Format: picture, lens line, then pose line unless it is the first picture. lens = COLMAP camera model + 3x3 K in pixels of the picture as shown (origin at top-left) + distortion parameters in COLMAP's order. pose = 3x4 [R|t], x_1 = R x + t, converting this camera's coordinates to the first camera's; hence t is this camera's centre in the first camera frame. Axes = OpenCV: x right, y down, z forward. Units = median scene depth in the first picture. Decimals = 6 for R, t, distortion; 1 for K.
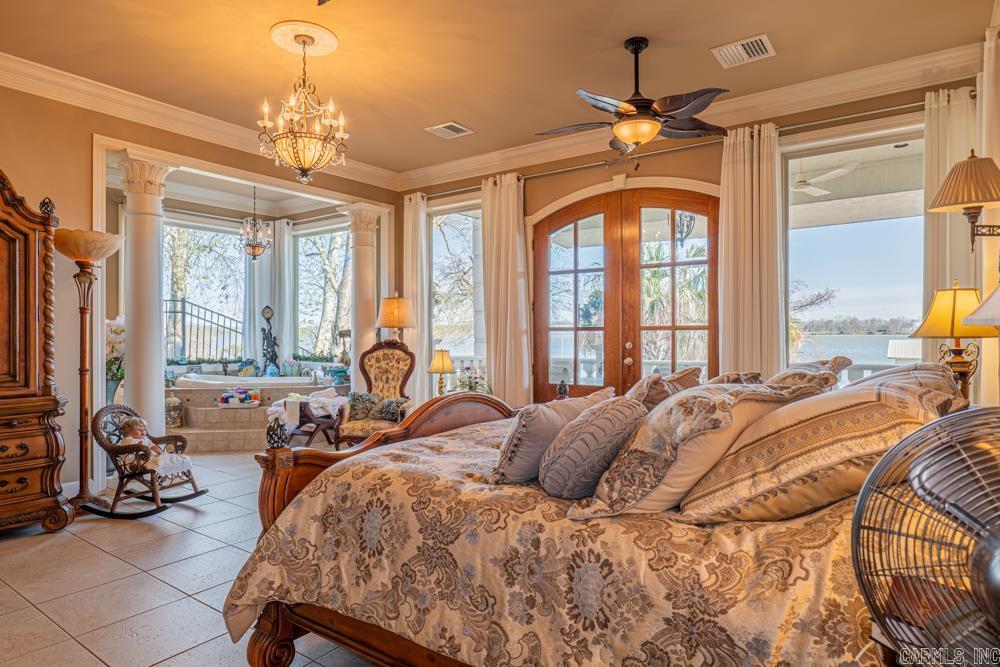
lens RADIAL K [[589.7, 0, 498.5], [0, 589.7, 335.0], [0, 0, 1]] dist [-0.020960, 0.010018]
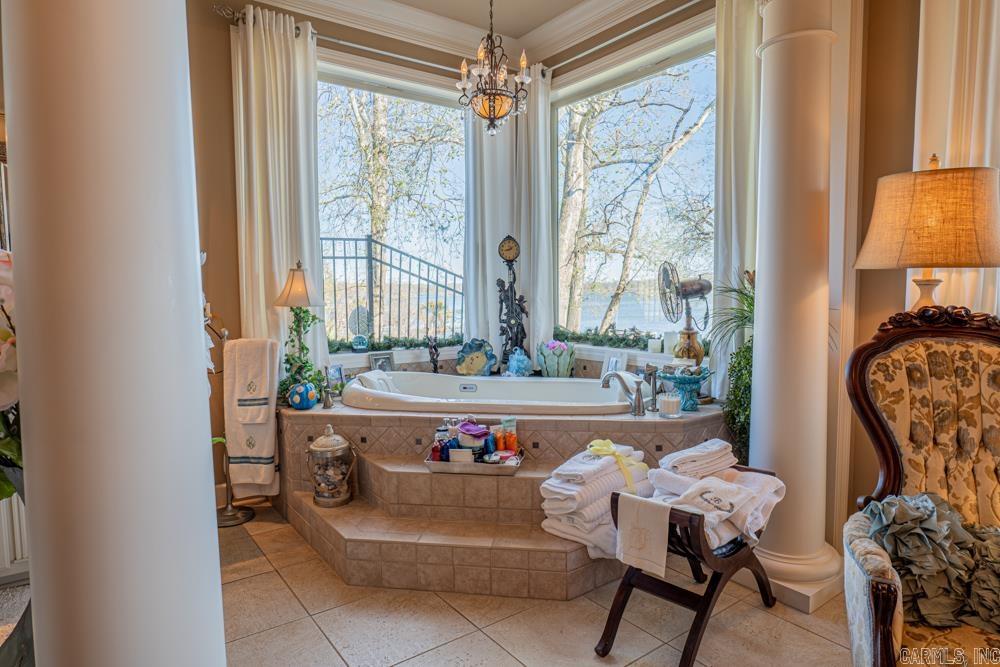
lens RADIAL K [[589.7, 0, 501.0], [0, 589.7, 333.4], [0, 0, 1]] dist [-0.020960, 0.010018]
pose [[0.953532, 0.014045, -0.300964, -0.252350], [0.007405, 0.997519, 0.070012, -0.000973], [0.301201, -0.068987, 0.951062, 0.522213]]
